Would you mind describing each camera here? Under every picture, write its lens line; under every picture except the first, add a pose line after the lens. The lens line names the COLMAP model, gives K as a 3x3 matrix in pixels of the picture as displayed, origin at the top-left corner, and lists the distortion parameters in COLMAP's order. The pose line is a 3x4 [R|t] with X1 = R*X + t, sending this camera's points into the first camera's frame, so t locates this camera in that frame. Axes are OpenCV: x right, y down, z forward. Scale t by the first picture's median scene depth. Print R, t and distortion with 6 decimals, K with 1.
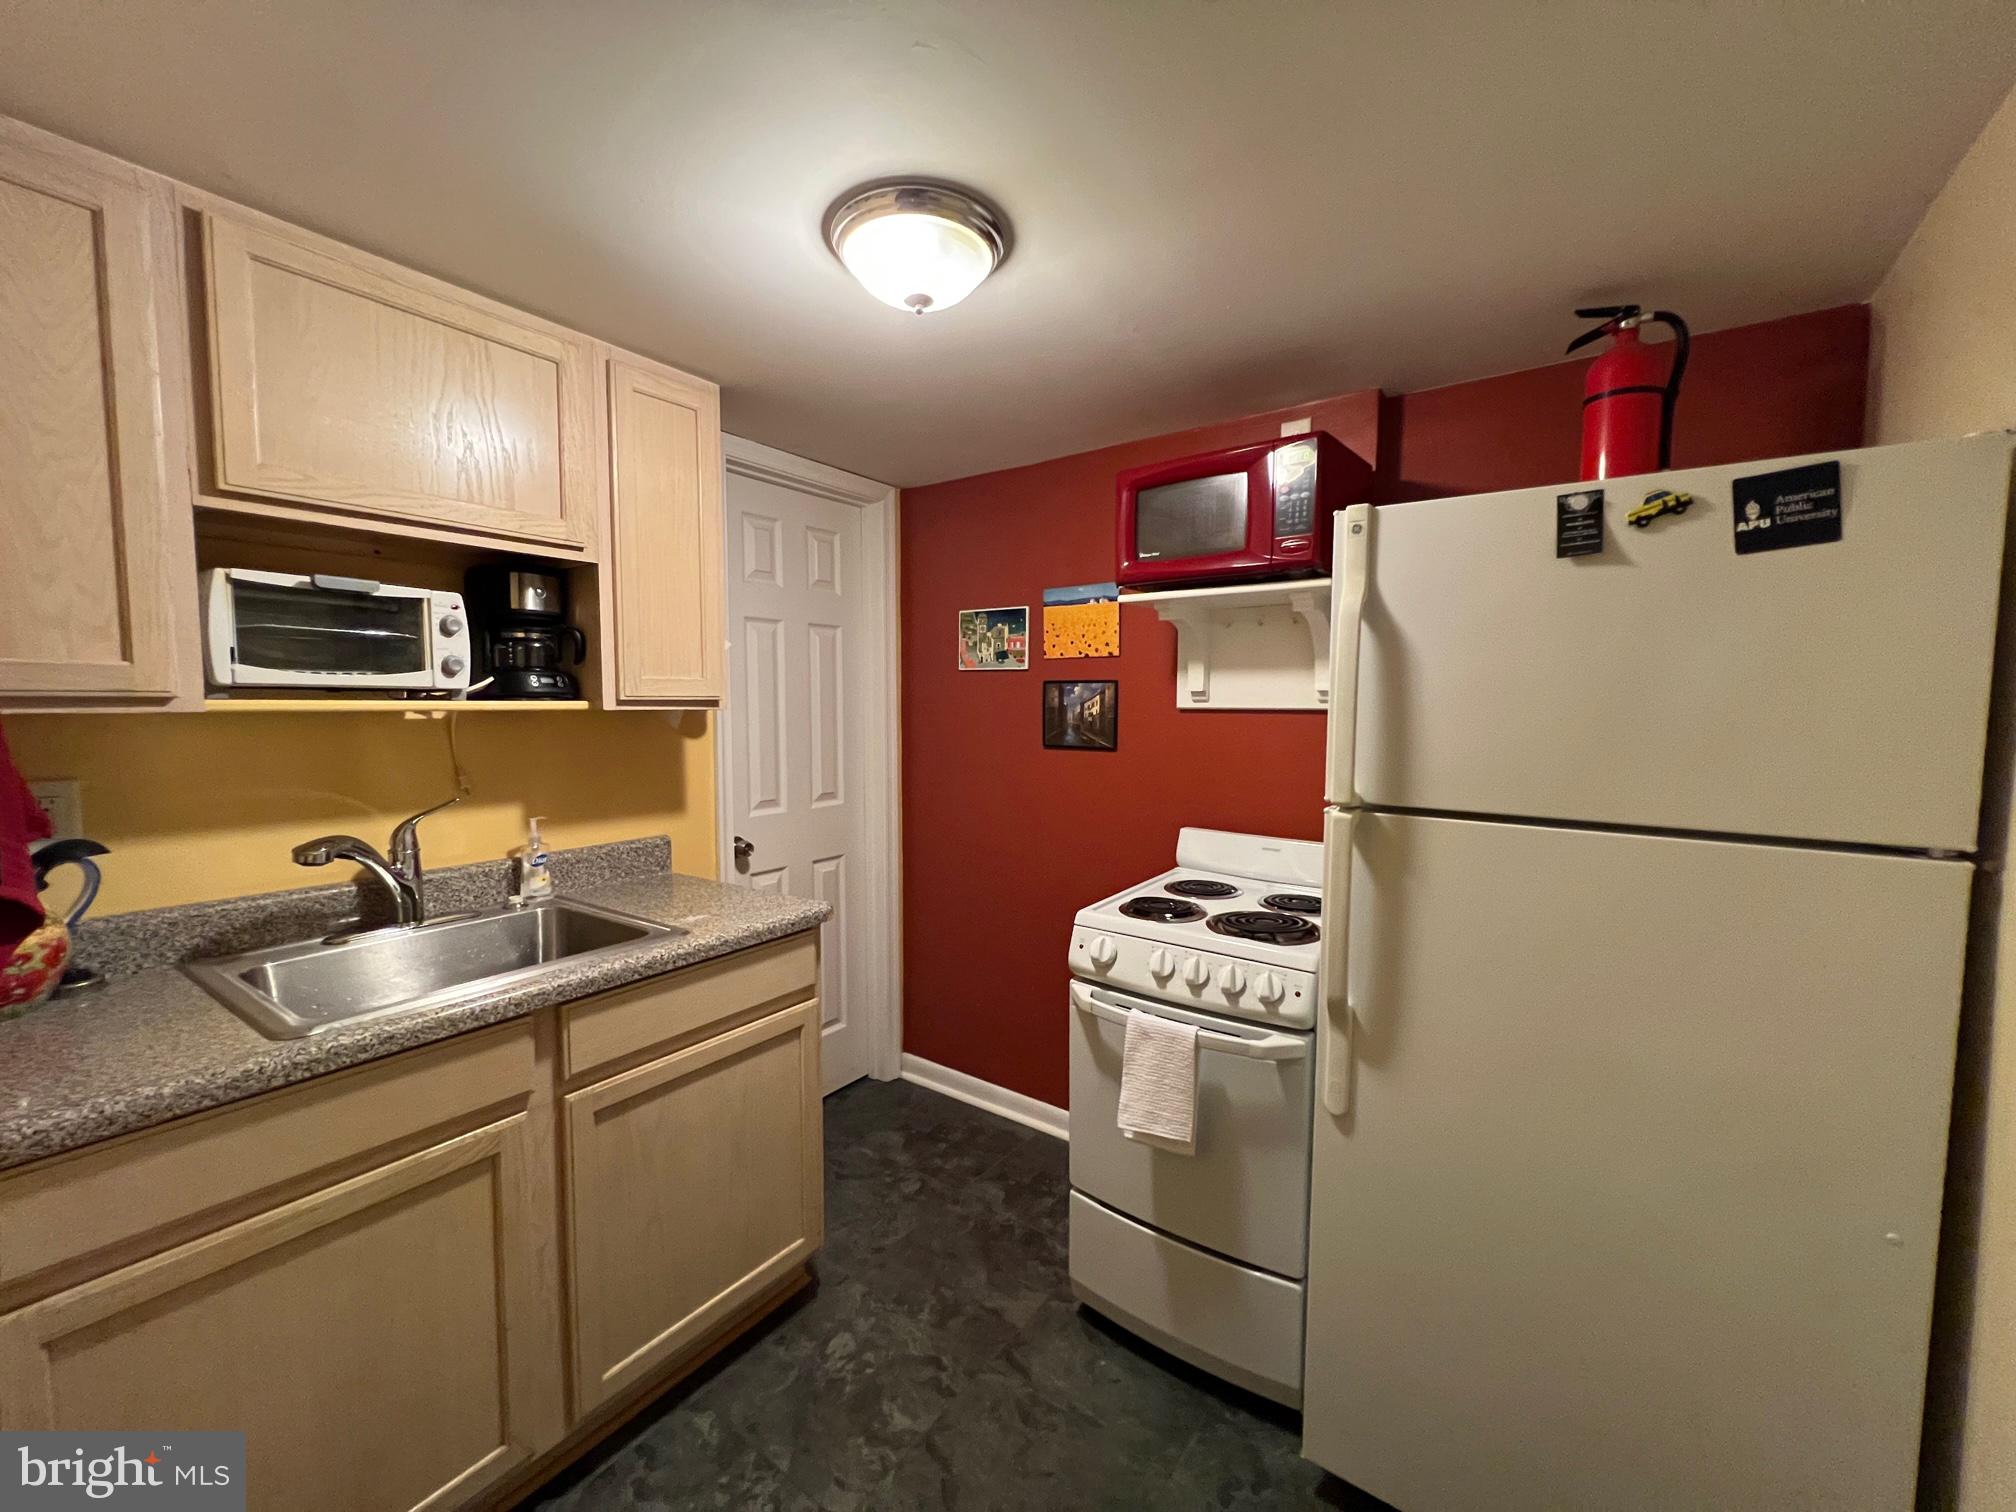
lens RADIAL K [[807.2, 0, 1007.4], [0, 807.2, 750.7], [0, 0, 1]] dist [-0.001497, 0.000159]
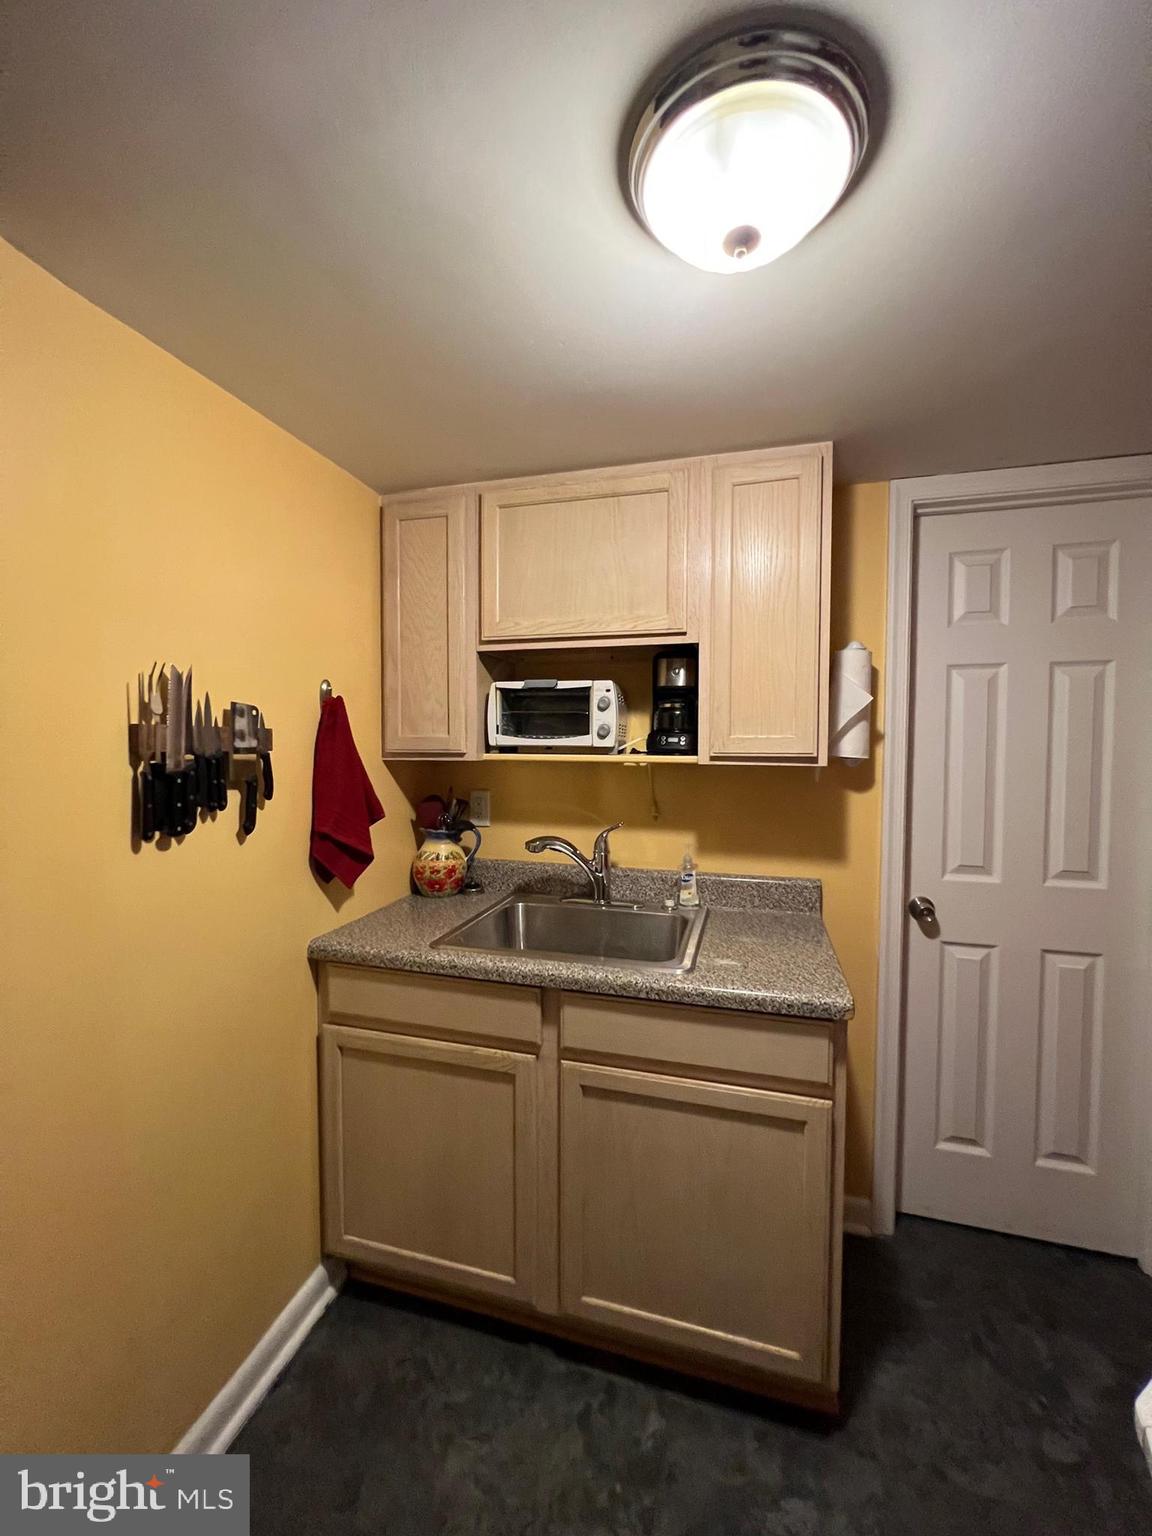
lens RADIAL K [[615.0, 0, 576.7], [0, 615.0, 766.4], [0, 0, 1]] dist [-0.001497, 0.000159]
pose [[0.323381, 0.039872, -0.945428, 0.336605], [-0.059783, 0.997977, 0.021640, -0.062182], [0.944378, 0.049523, 0.325111, 0.589340]]
